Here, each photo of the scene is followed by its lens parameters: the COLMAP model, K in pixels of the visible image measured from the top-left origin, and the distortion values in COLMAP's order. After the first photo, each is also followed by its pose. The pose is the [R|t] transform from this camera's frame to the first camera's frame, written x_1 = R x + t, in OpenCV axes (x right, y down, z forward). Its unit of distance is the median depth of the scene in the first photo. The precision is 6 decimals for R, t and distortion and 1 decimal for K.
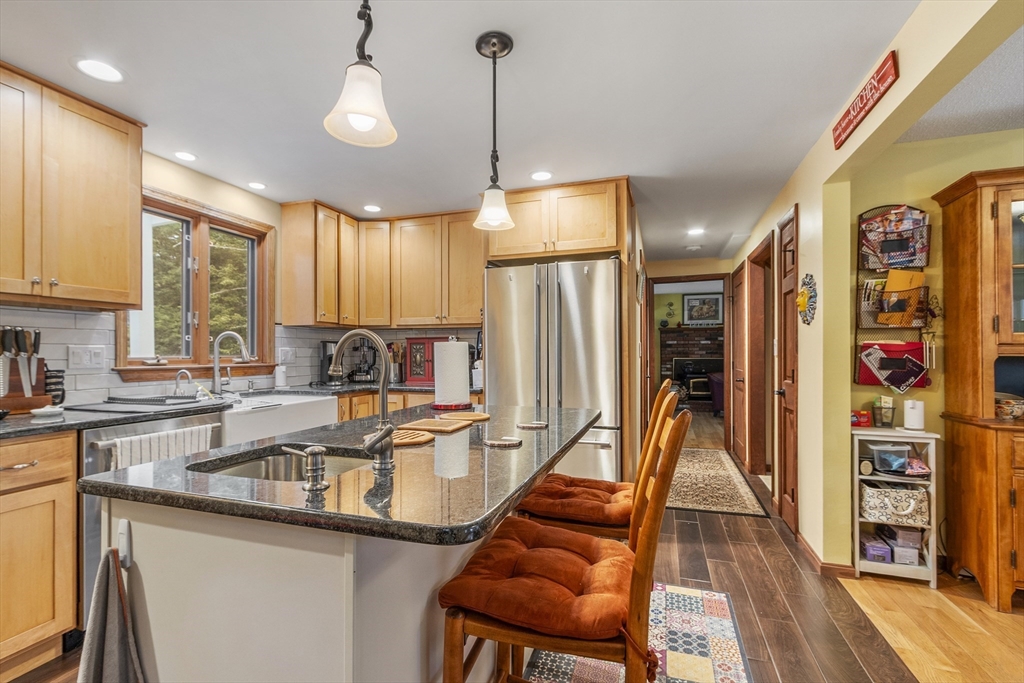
lens RADIAL K [[449.8, 0, 516.9], [0, 449.8, 356.1], [0, 0, 1]] dist [-0.002062, 0.000253]
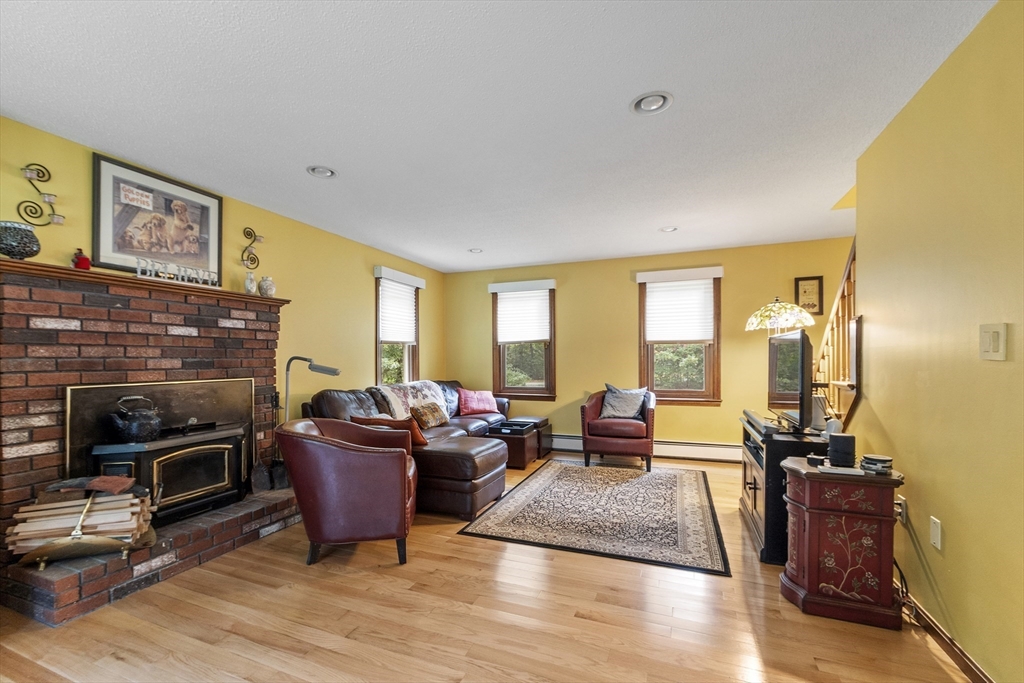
lens RADIAL K [[449.8, 0, 507.3], [0, 449.8, 350.9], [0, 0, 1]] dist [-0.002062, 0.000253]
pose [[0.050989, 0.007594, 0.998670, 0.108158], [-0.001217, 0.999971, -0.007542, -0.014050], [-0.998698, -0.000830, 0.050997, 0.737454]]
